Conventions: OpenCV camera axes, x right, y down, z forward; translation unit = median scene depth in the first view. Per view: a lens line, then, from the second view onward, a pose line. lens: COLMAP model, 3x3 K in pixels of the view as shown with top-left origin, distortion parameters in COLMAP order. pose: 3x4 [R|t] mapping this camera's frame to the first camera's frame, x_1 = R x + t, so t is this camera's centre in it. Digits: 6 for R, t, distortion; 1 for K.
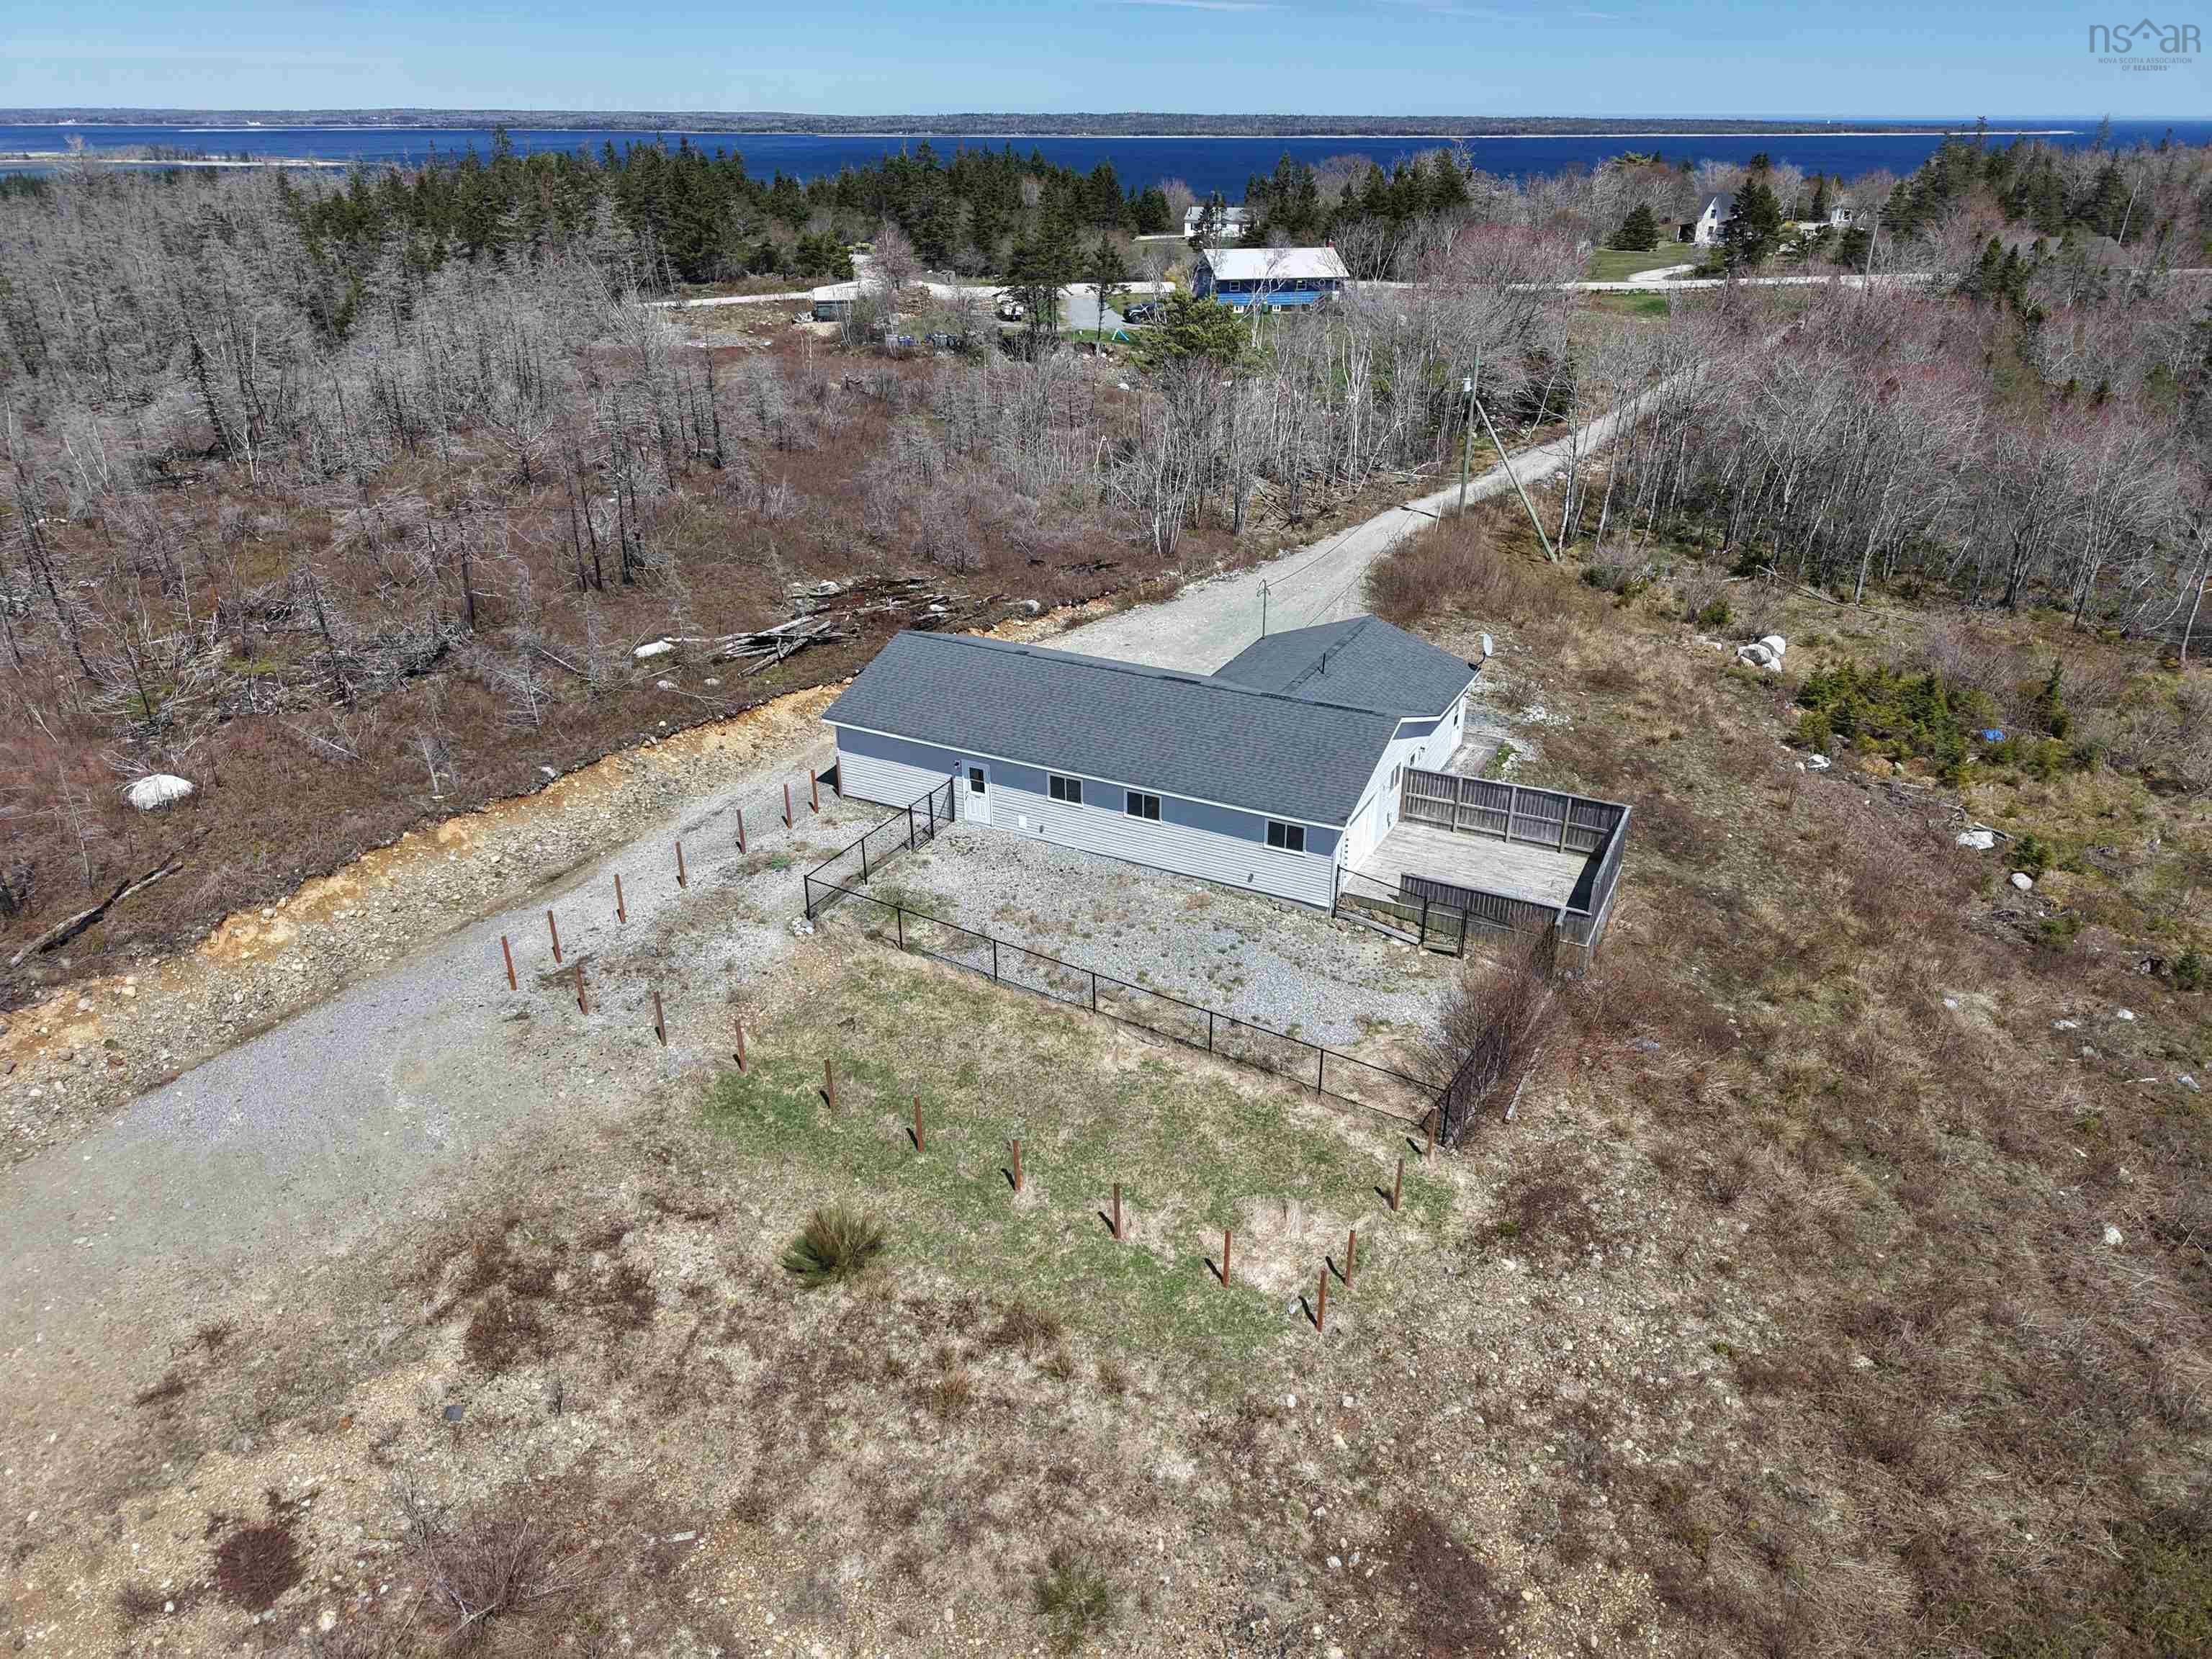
lens RADIAL K [[1498.3, 0, 1105.6], [0, 1498.3, 797.9], [0, 0, 1]] dist [0.024436, -0.023470]
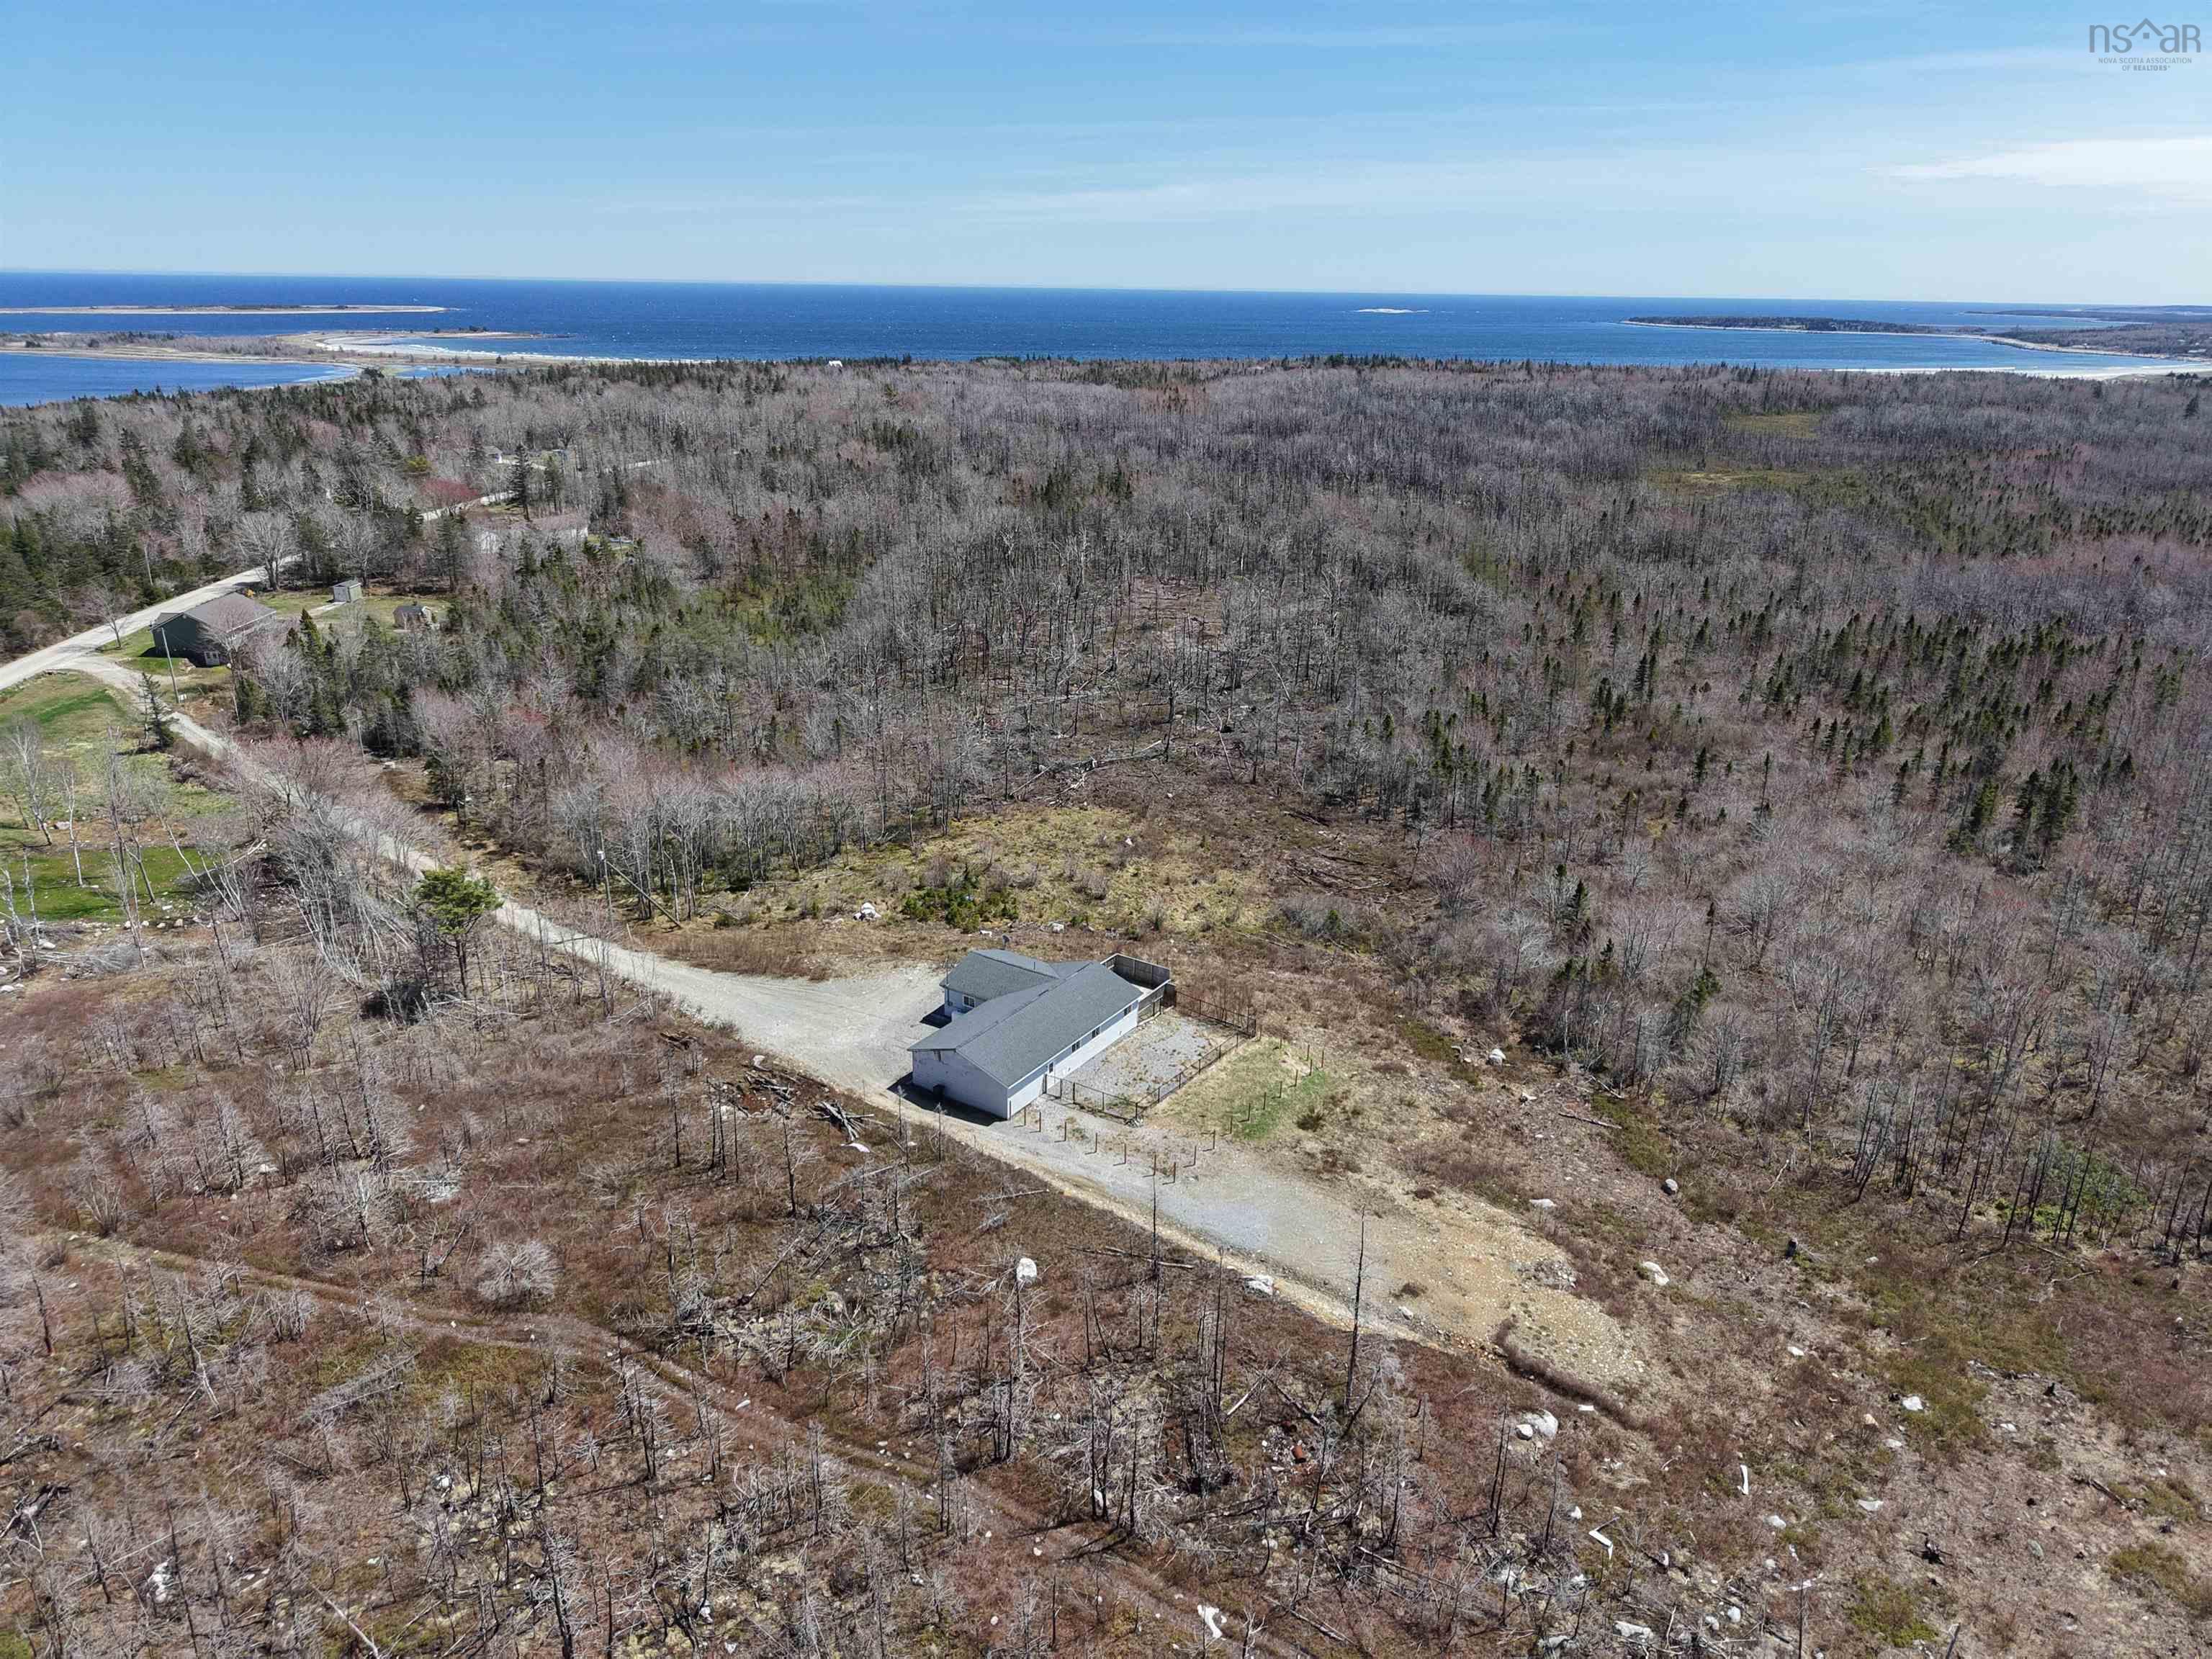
lens RADIAL K [[1498.3, 0, 1105.6], [0, 1498.3, 797.9], [0, 0, 1]] dist [0.024436, -0.023470]
pose [[0.112546, -0.326217, 0.938571, -2.544586], [0.399257, 0.879813, 0.257919, -1.135424], [-0.909905, 0.345703, 0.229264, 0.286030]]
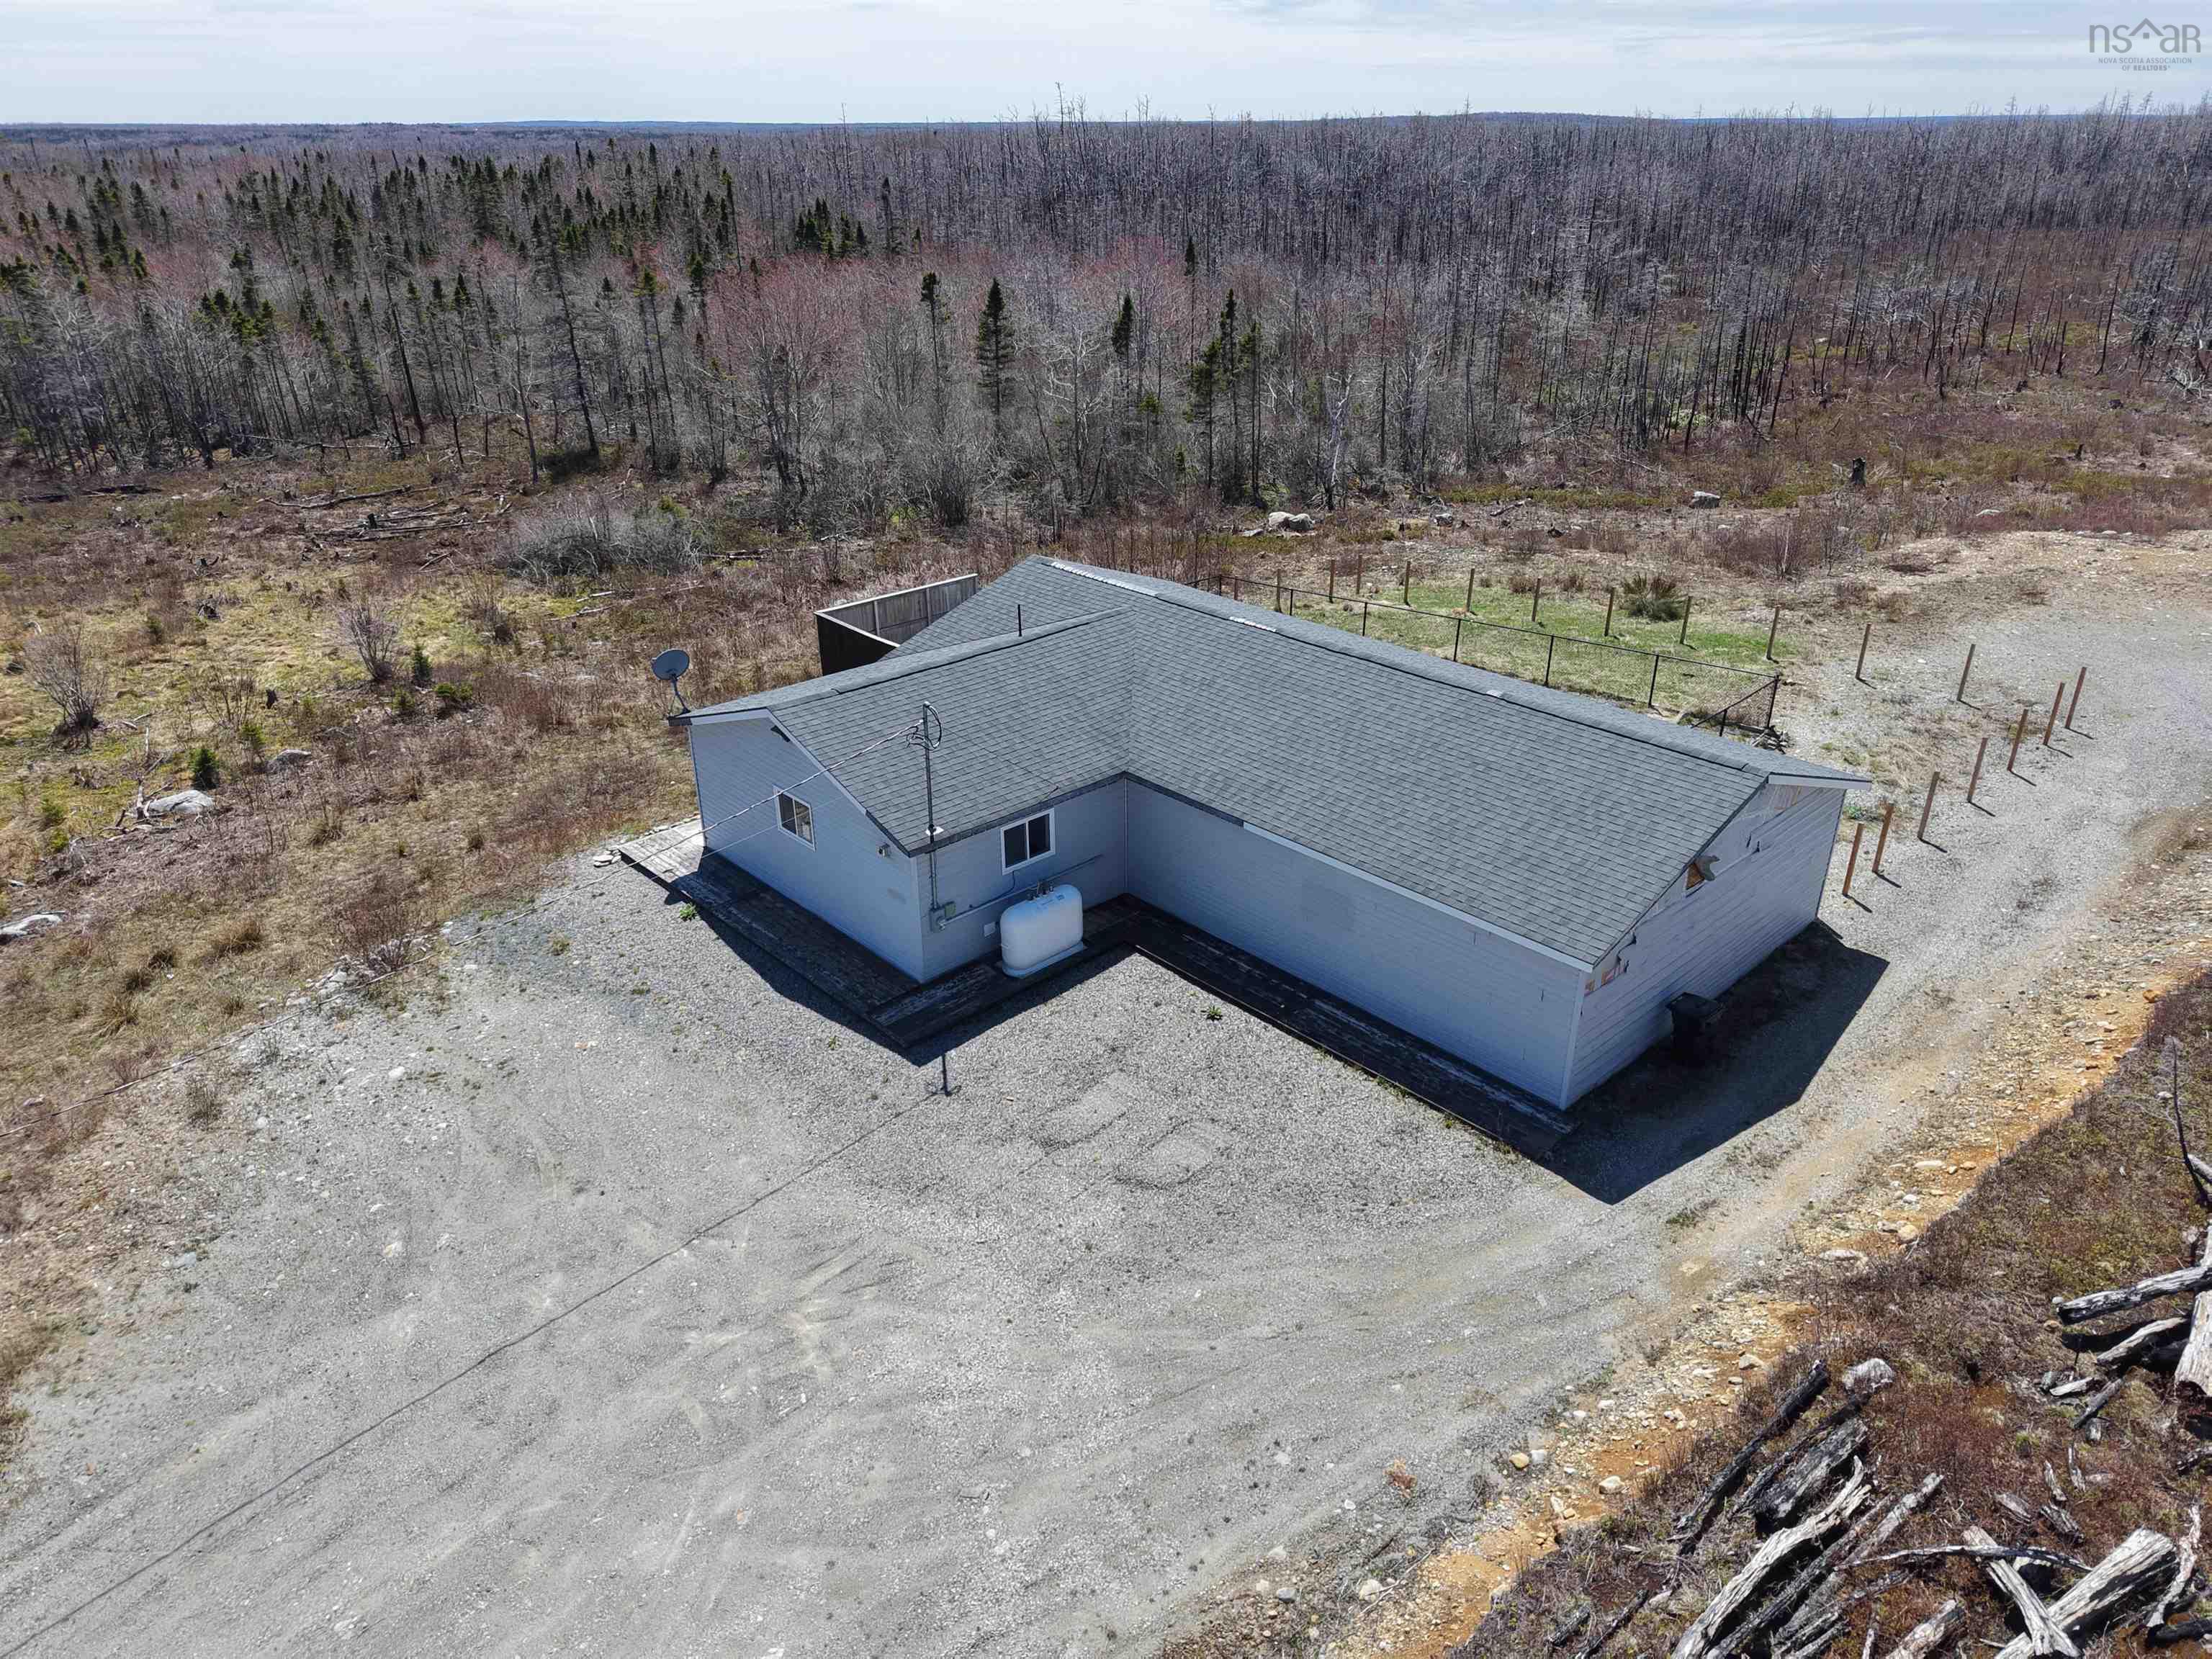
lens RADIAL K [[1498.3, 0, 1105.6], [0, 1498.3, 797.9], [0, 0, 1]] dist [0.024436, -0.023470]
pose [[-0.940495, -0.136497, 0.311187, -0.119434], [0.143969, 0.669462, 0.728762, -0.614480], [-0.307801, 0.730198, -0.609974, 1.768723]]
